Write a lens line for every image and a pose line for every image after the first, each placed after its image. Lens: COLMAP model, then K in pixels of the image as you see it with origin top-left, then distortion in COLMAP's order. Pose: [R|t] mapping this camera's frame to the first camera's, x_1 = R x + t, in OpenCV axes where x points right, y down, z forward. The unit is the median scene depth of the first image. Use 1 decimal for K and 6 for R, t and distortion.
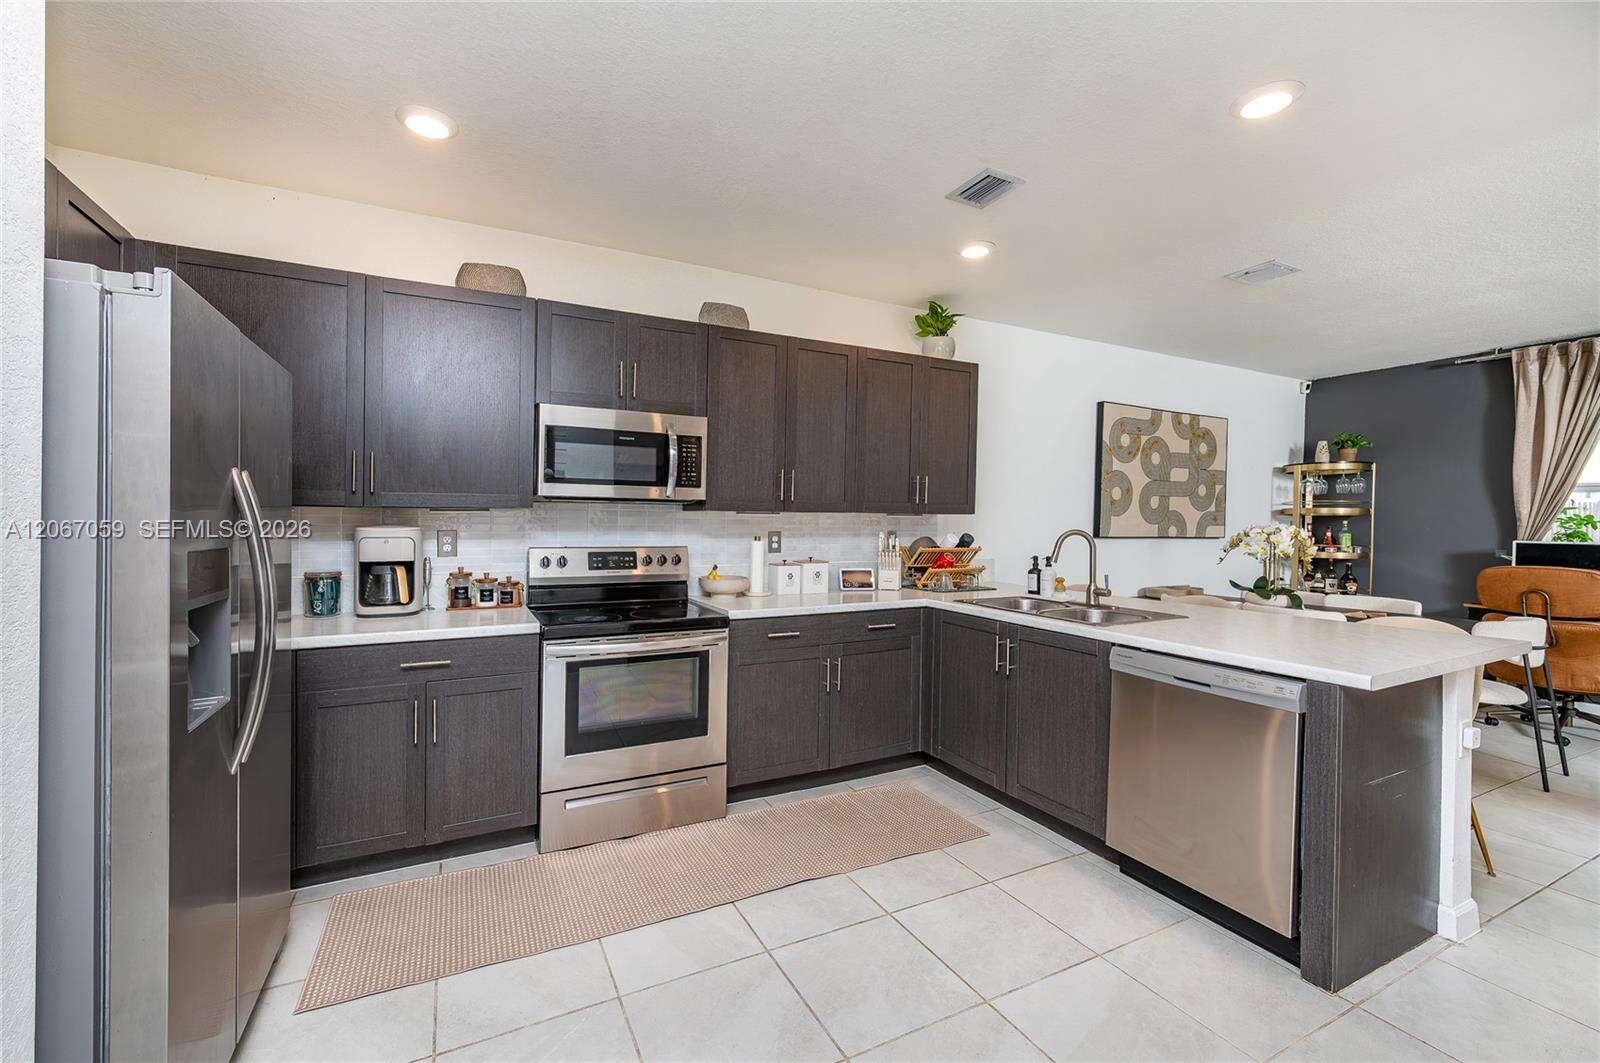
lens RADIAL K [[677.3, 0, 797.3], [0, 677.3, 526.2], [0, 0, 1]] dist [0.002696, 0.000291]
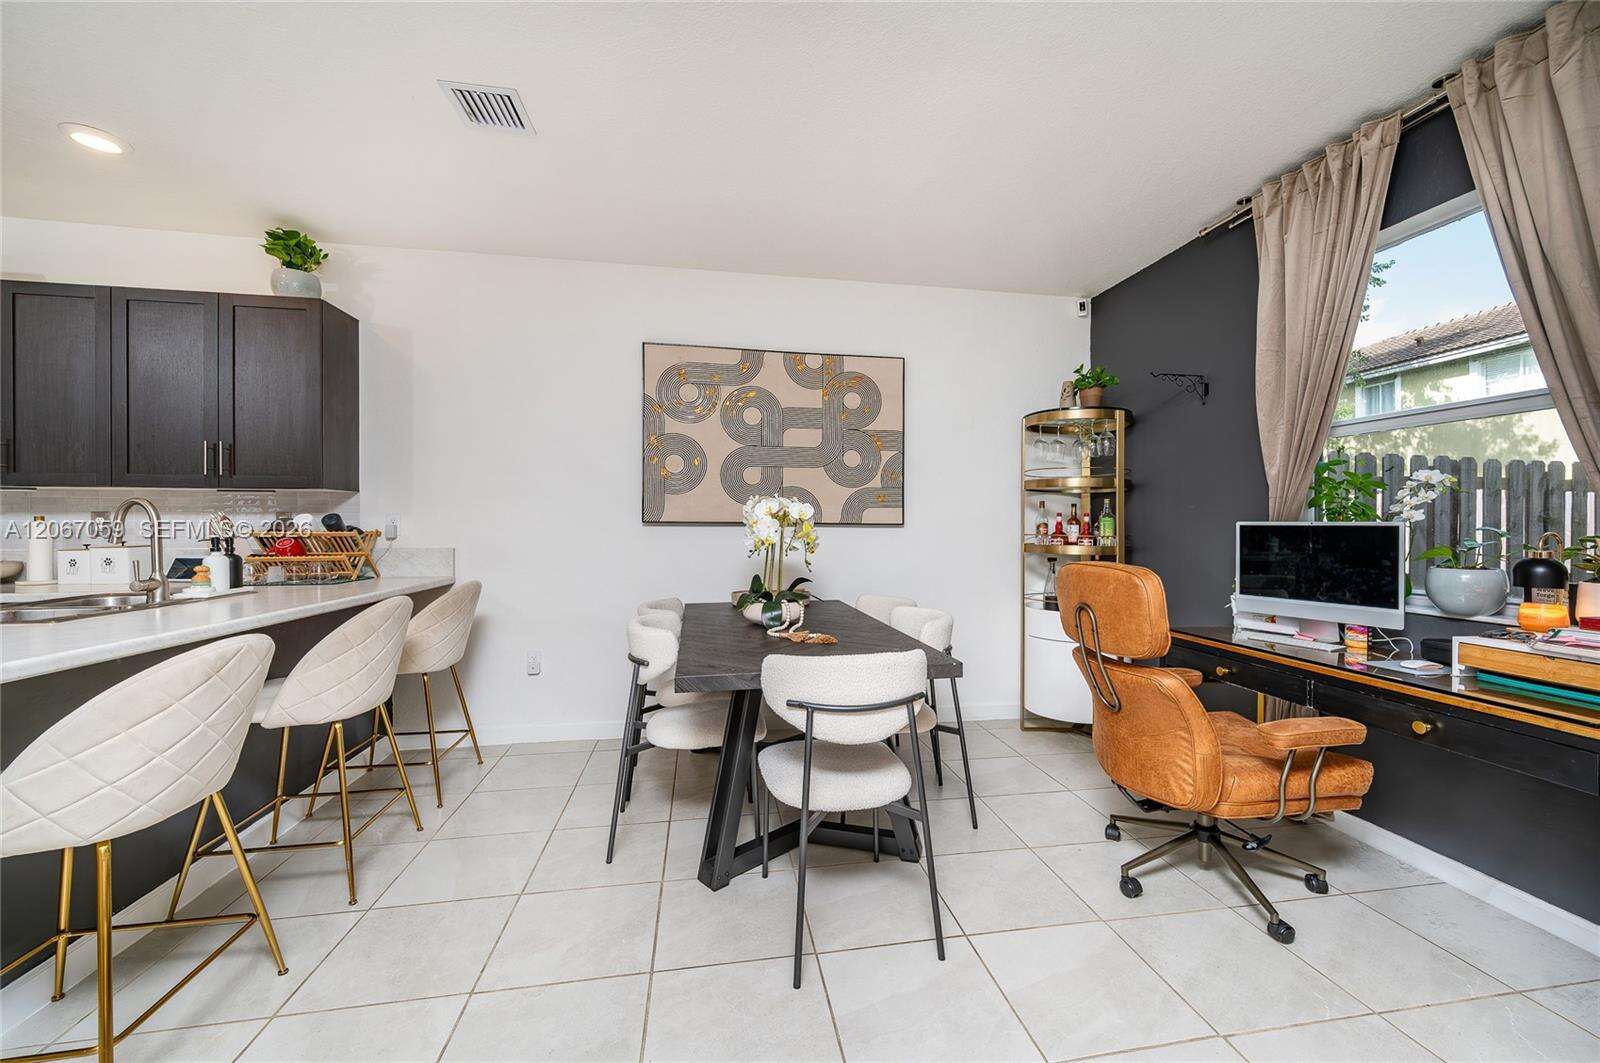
lens RADIAL K [[677.3, 0, 797.3], [0, 677.3, 526.2], [0, 0, 1]] dist [0.002696, 0.000291]
pose [[0.960409, -0.004779, -0.278555, 0.765930], [0.002818, 0.999968, -0.007440, 0.025491], [0.278581, 0.006361, 0.960392, 0.297819]]
